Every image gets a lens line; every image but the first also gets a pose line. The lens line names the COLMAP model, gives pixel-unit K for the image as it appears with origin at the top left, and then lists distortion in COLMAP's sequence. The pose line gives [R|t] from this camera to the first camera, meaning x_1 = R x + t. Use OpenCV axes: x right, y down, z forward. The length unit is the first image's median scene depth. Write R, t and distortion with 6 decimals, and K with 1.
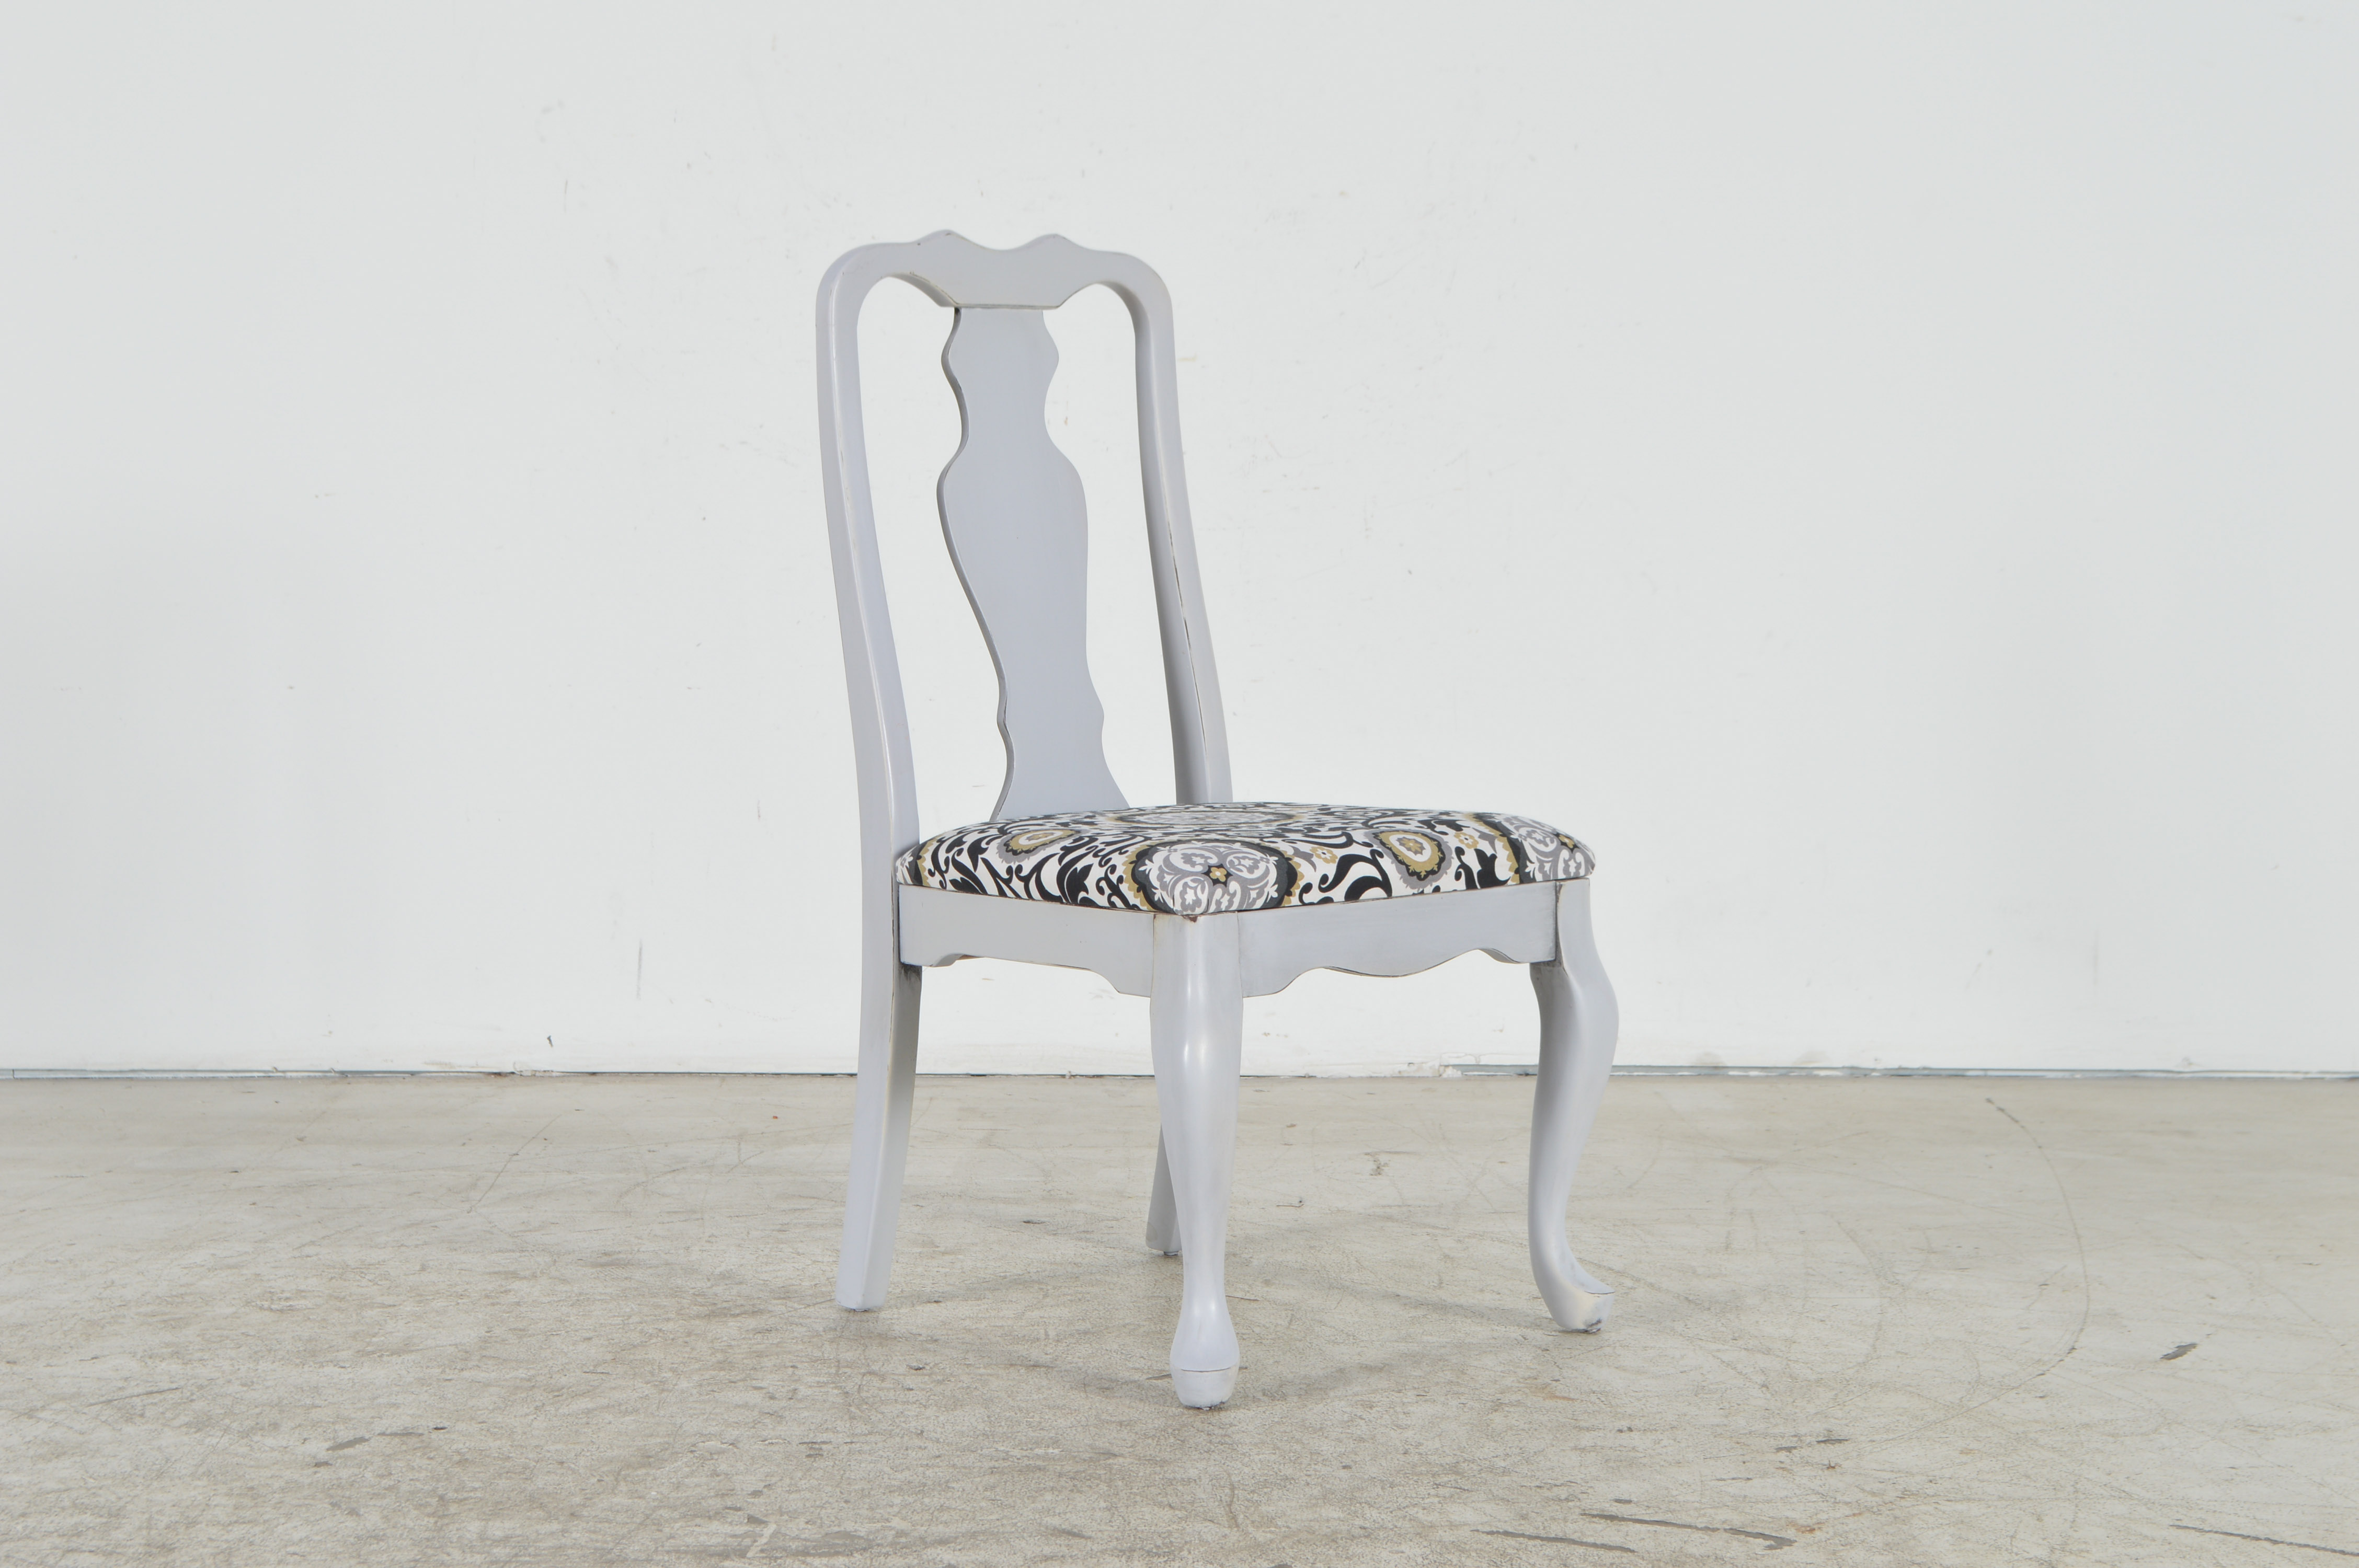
lens RADIAL K [[4068.6, 0, 1168.9], [0, 4068.6, 769.2], [0, 0, 1]] dist [-0.011689, 0.000000]
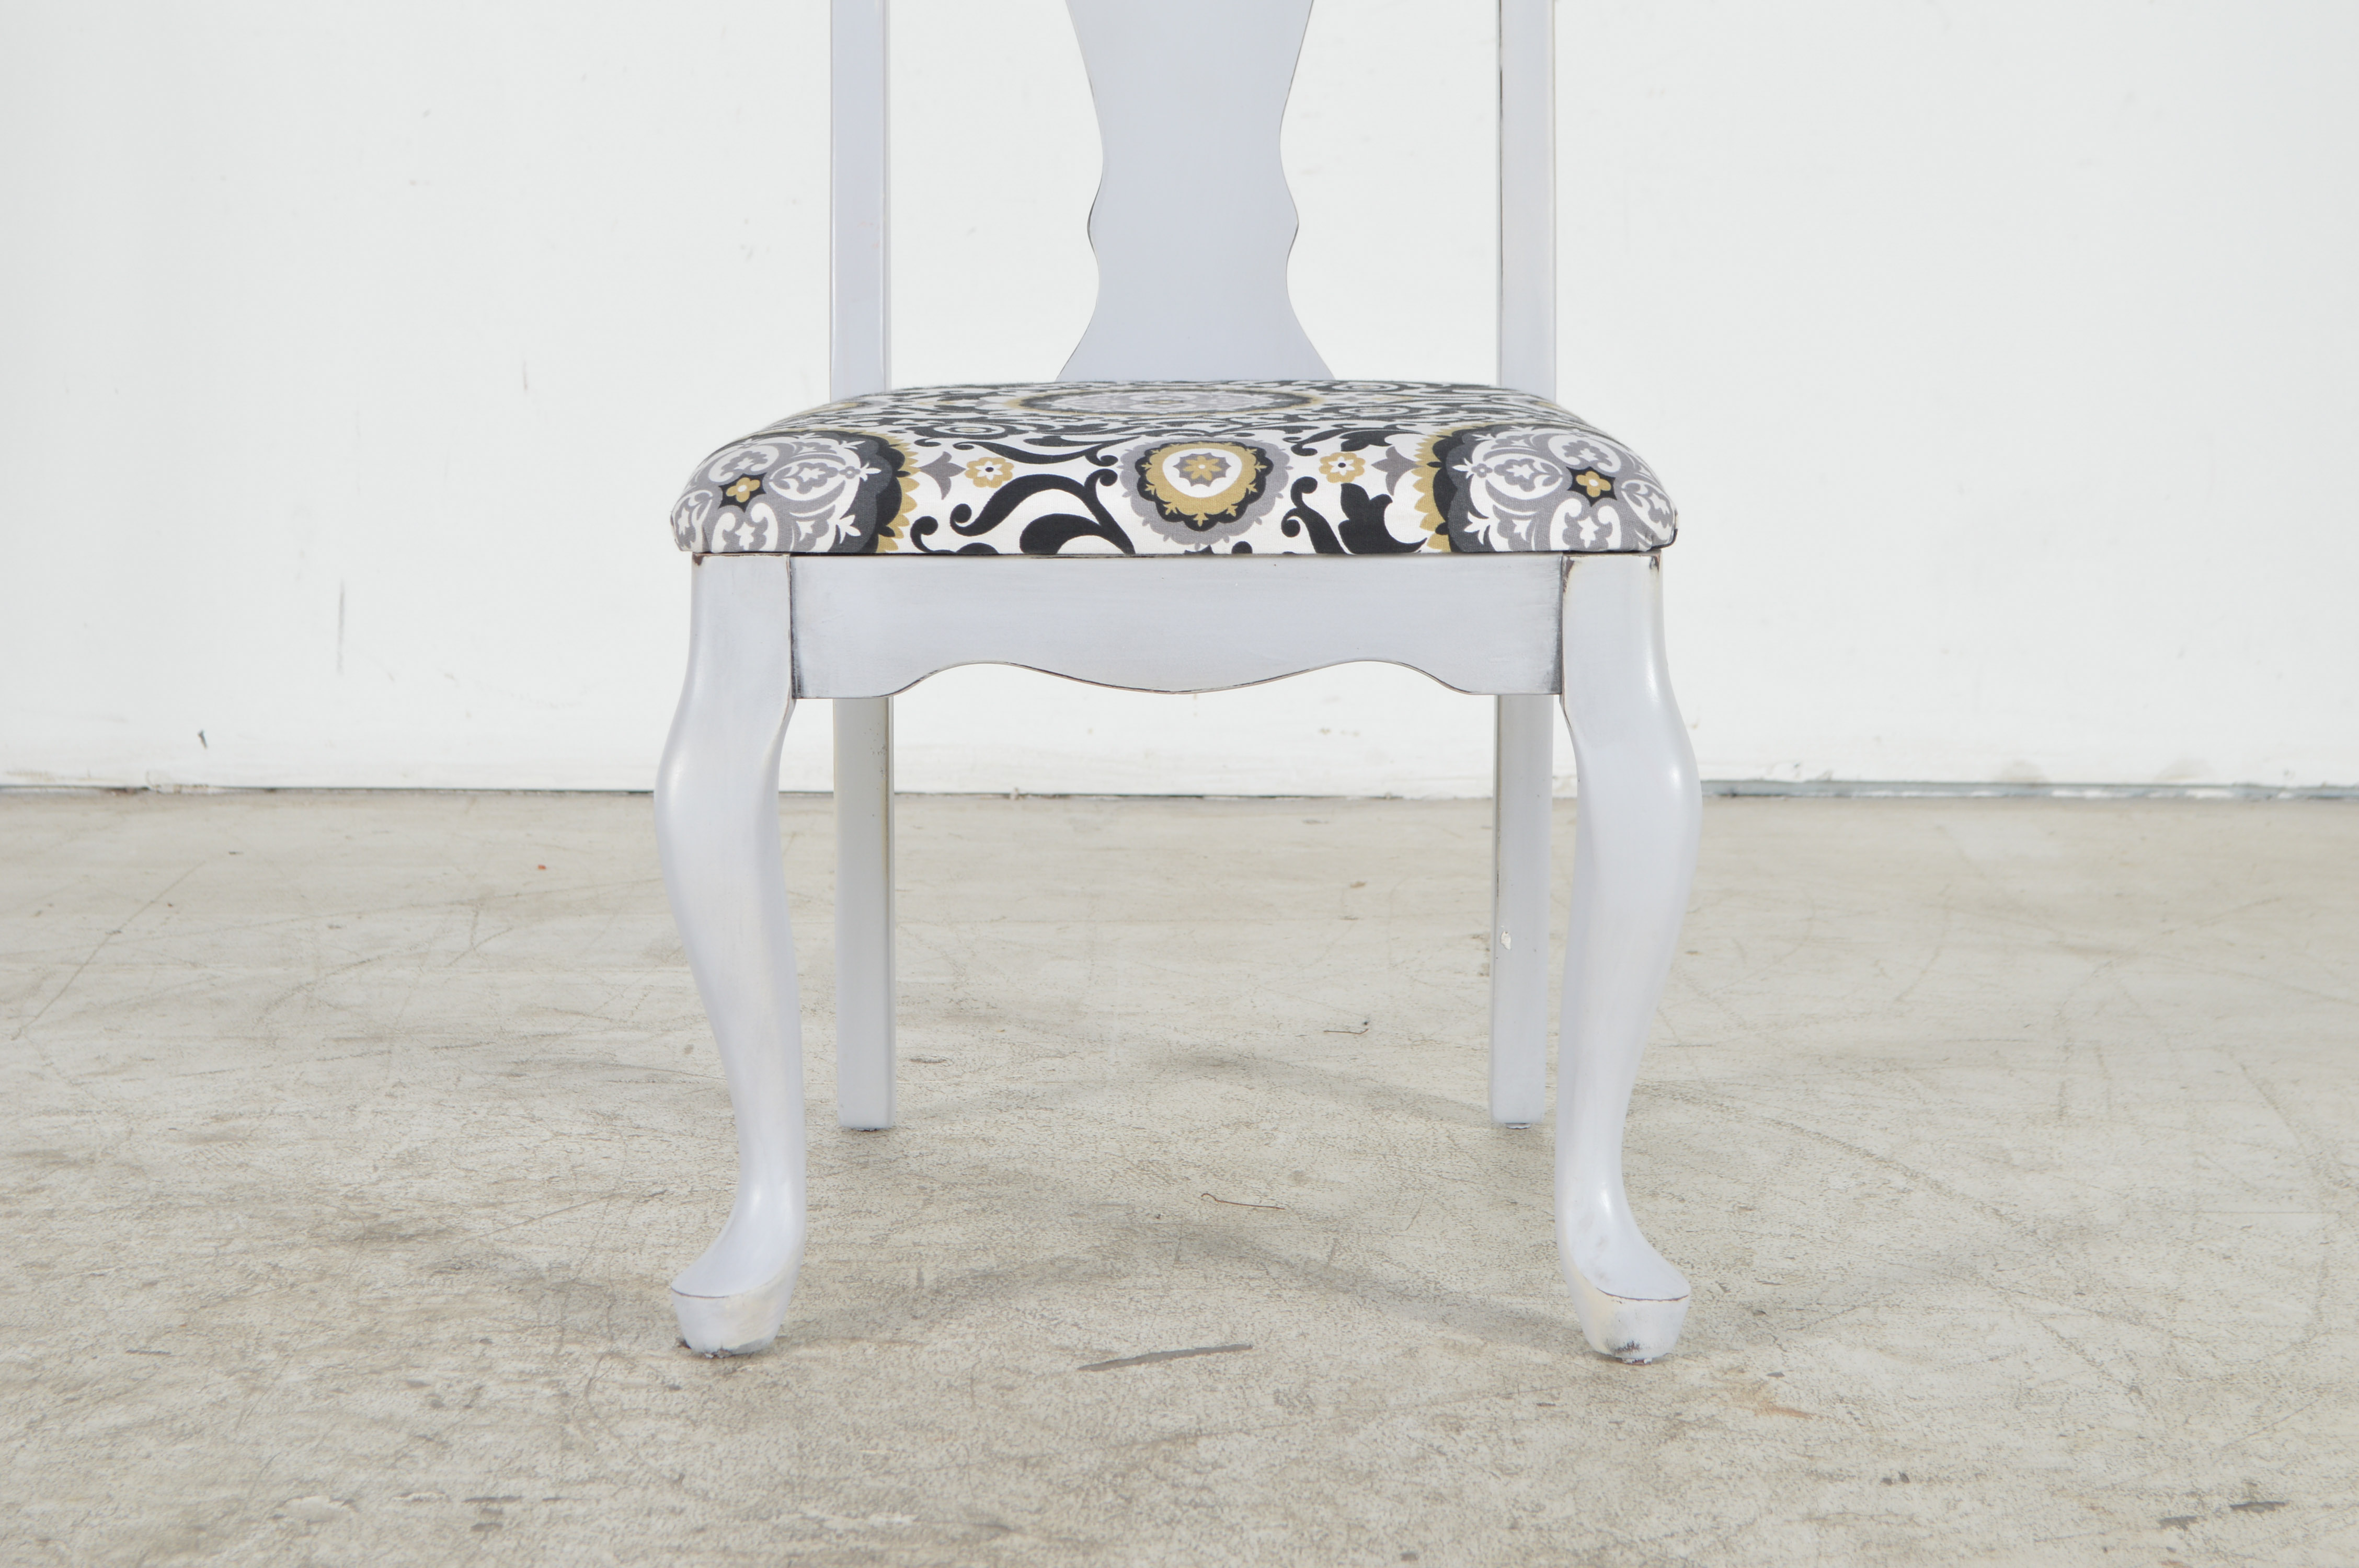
lens RADIAL K [[5496.5, 0, 1171.3], [0, 5496.5, 804.7], [0, 0, 1]] dist [0.024187, 0.000000]
pose [[0.999885, 0.002515, -0.014938, 0.018428], [-0.001114, 0.995663, 0.093030, -0.004934], [0.015108, -0.093003, 0.995551, 0.204699]]
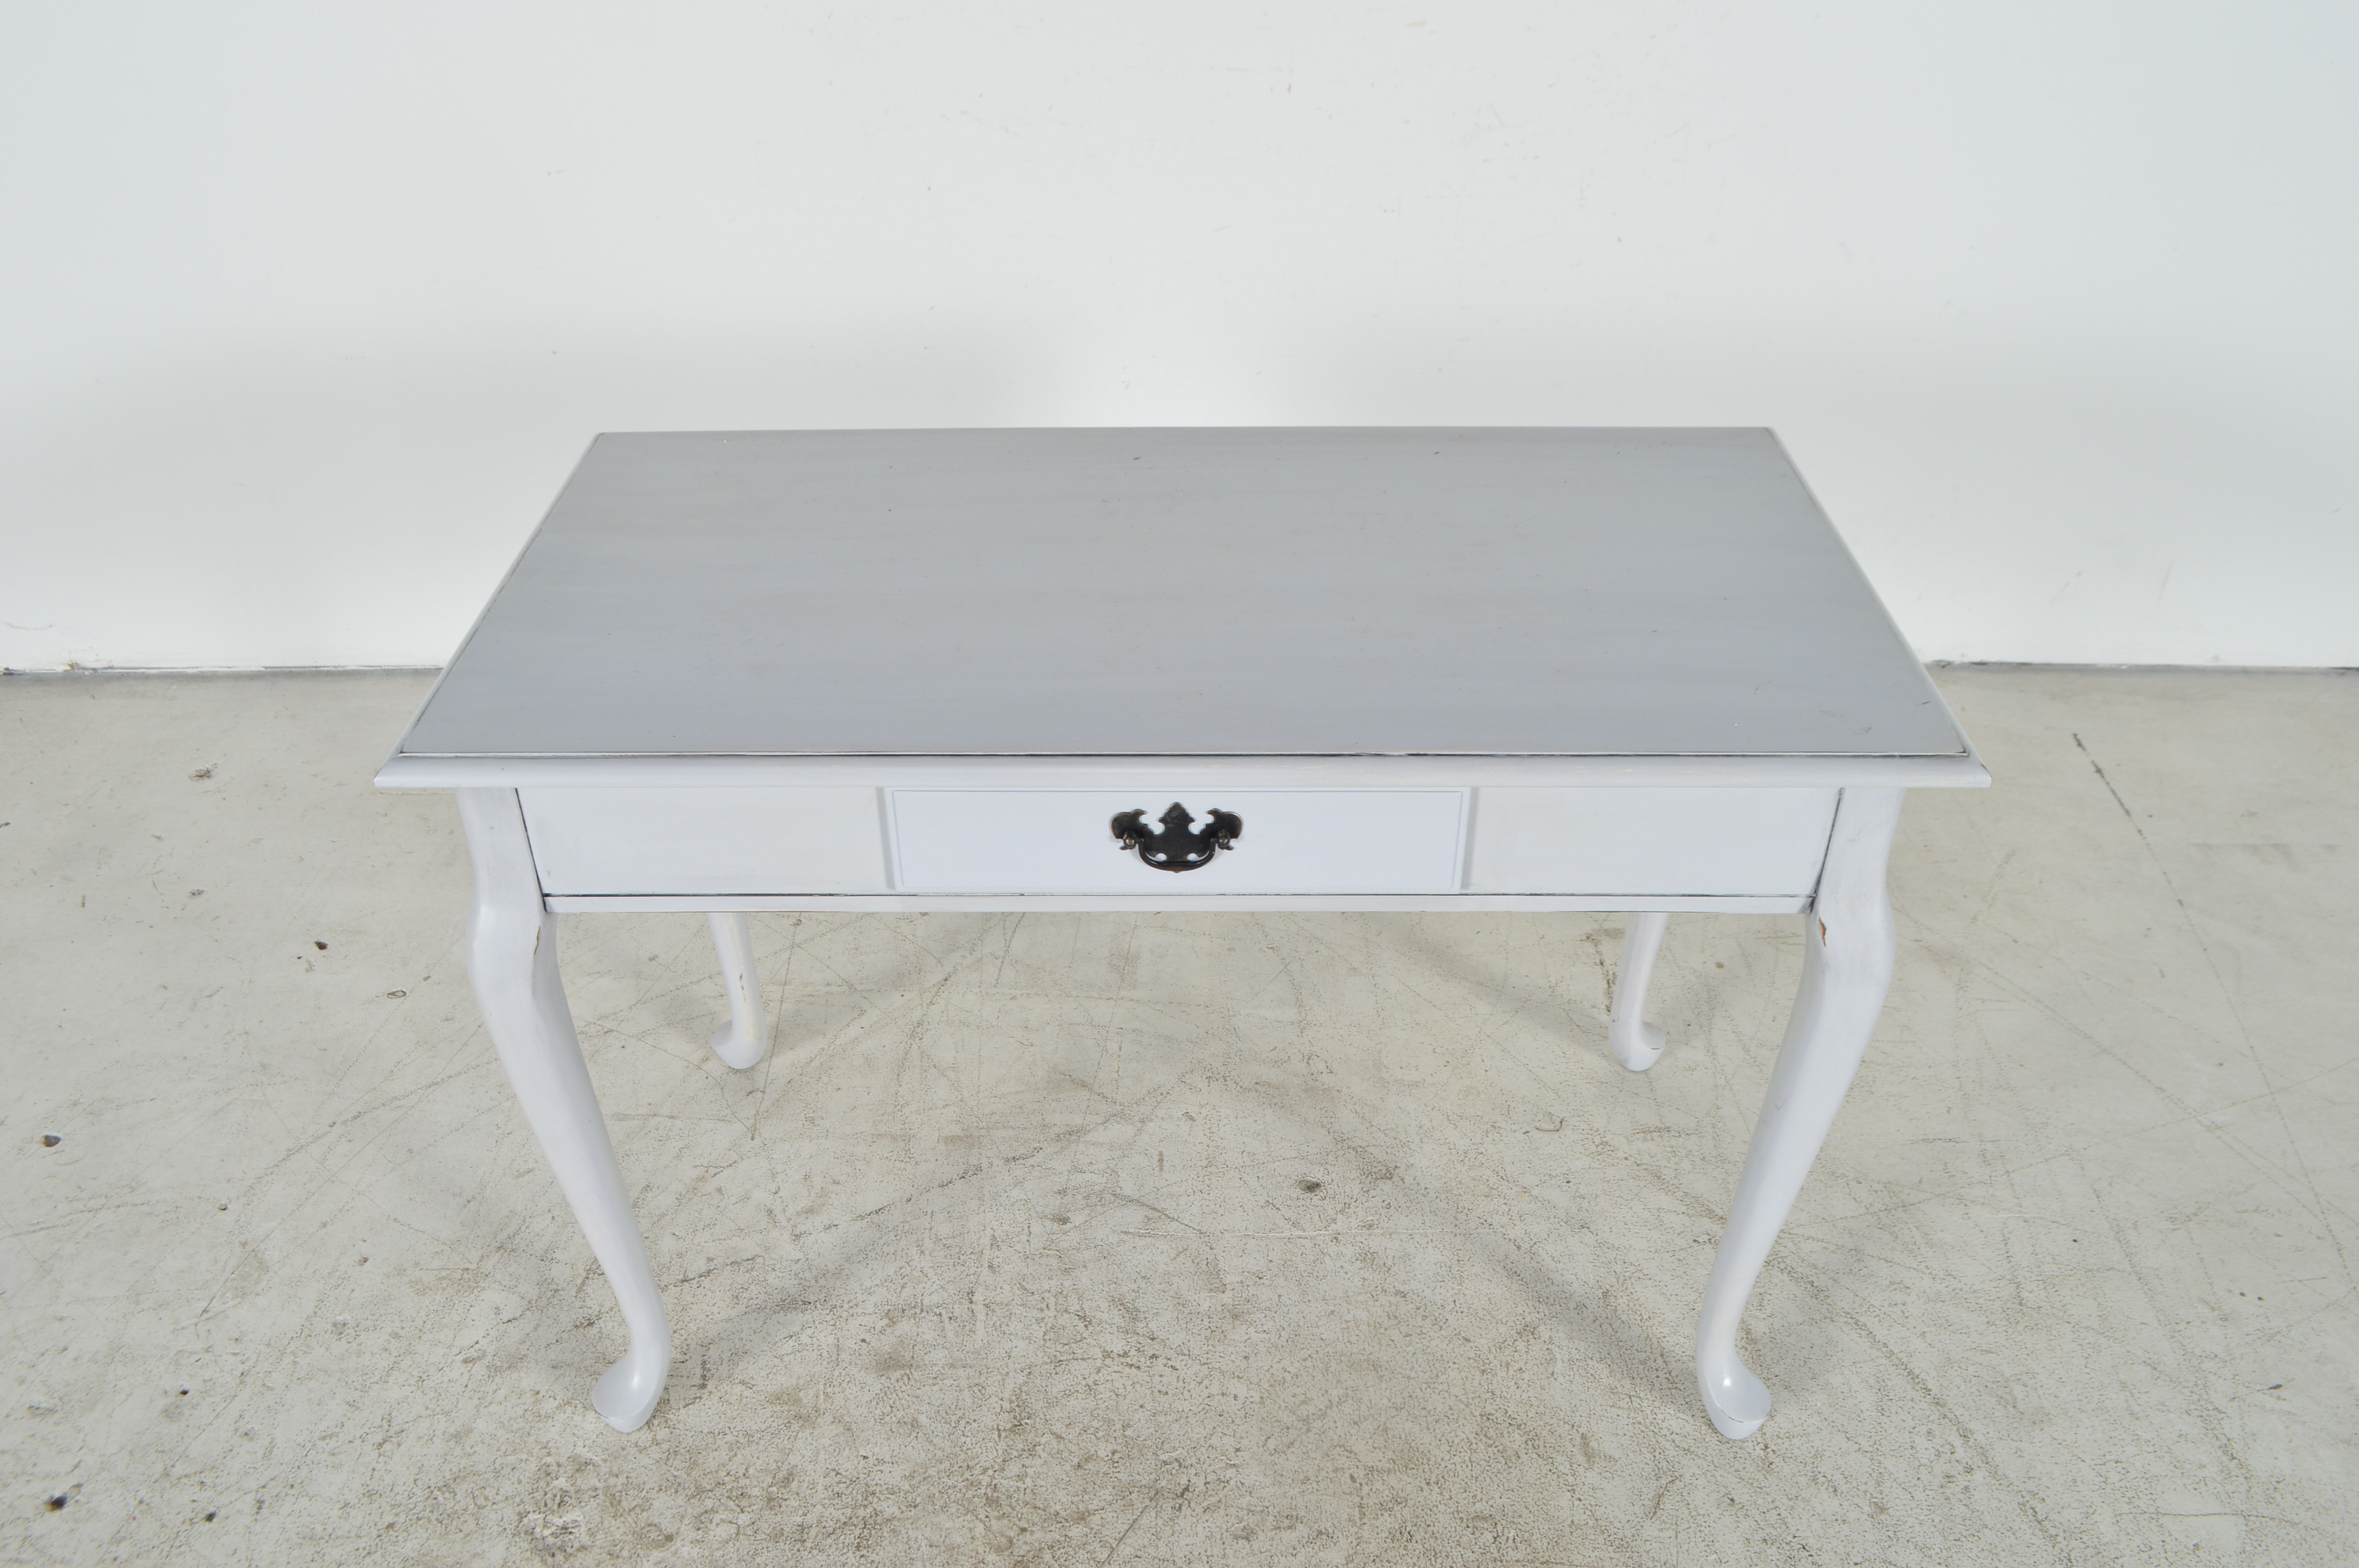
lens RADIAL K [[1884.5, 0, 1175.5], [0, 1884.5, 834.7], [0, 0, 1]] dist [-0.081837, 0.001445]
pose [[0.999988, -0.003480, -0.003326, -0.074373], [0.004704, 0.853204, 0.521556, -0.238008], [0.001023, -0.521566, 0.853211, 0.744989]]
